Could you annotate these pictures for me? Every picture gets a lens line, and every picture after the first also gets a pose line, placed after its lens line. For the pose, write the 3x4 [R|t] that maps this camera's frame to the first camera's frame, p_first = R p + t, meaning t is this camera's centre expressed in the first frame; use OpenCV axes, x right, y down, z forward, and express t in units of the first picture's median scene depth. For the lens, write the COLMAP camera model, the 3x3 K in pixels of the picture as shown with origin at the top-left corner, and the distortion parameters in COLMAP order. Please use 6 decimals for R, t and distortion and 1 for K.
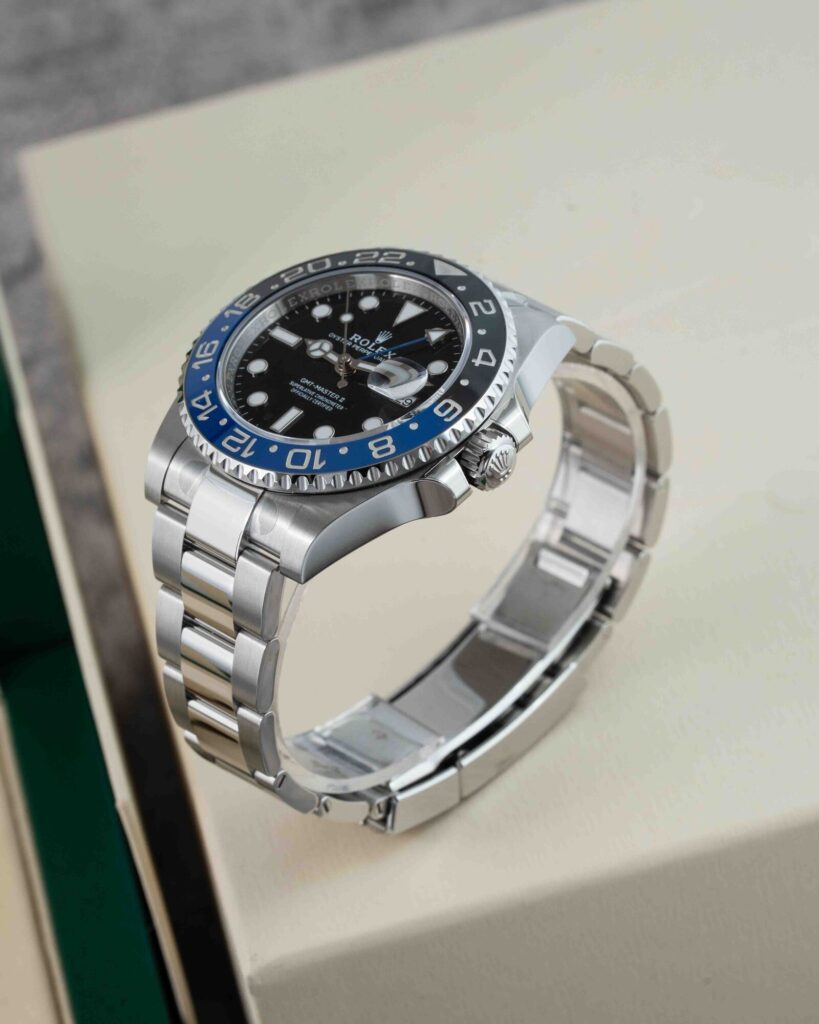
lens RADIAL K [[5107.3, 0, 409.5], [0, 5107.3, 512.0], [0, 0, 1]] dist [-0.680703, -3.454893]
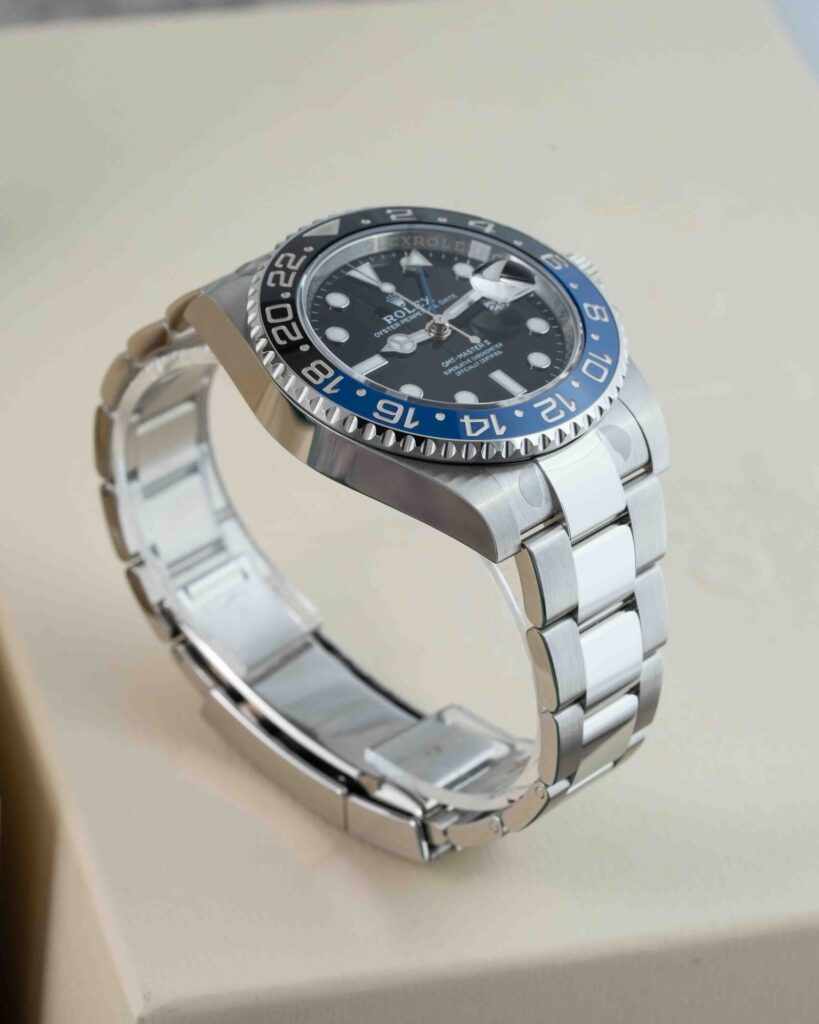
lens RADIAL K [[5107.3, 0, 409.5], [0, 5107.3, 512.0], [0, 0, 1]] dist [-0.680703, -3.454893]
pose [[-0.011599, -0.485617, 0.874095, -0.812590], [0.562585, 0.719505, 0.407198, -0.373841], [-0.826658, 0.496475, 0.264855, 0.783282]]
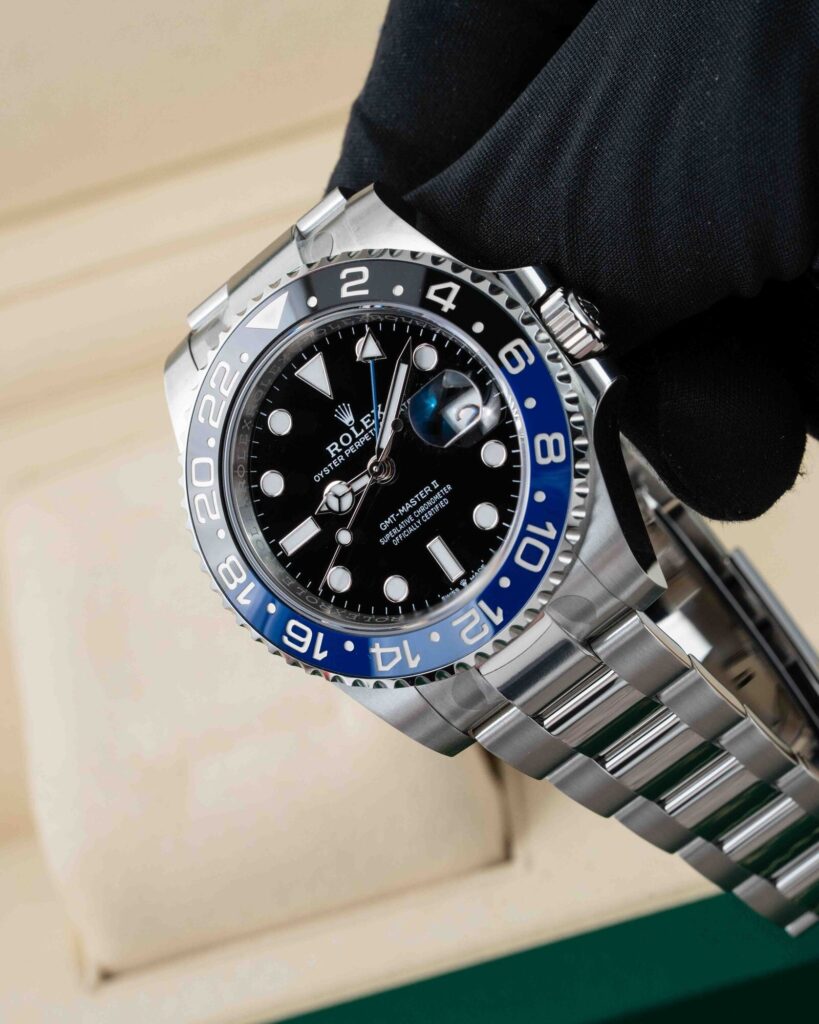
lens RADIAL K [[5107.3, 0, 409.5], [0, 5107.3, 512.0], [0, 0, 1]] dist [-0.680703, -3.454893]
pose [[0.220698, -0.969281, 0.108566, -0.103340], [0.874878, 0.245939, 0.417256, -0.351647], [-0.431139, 0.002895, 0.902281, 0.288765]]
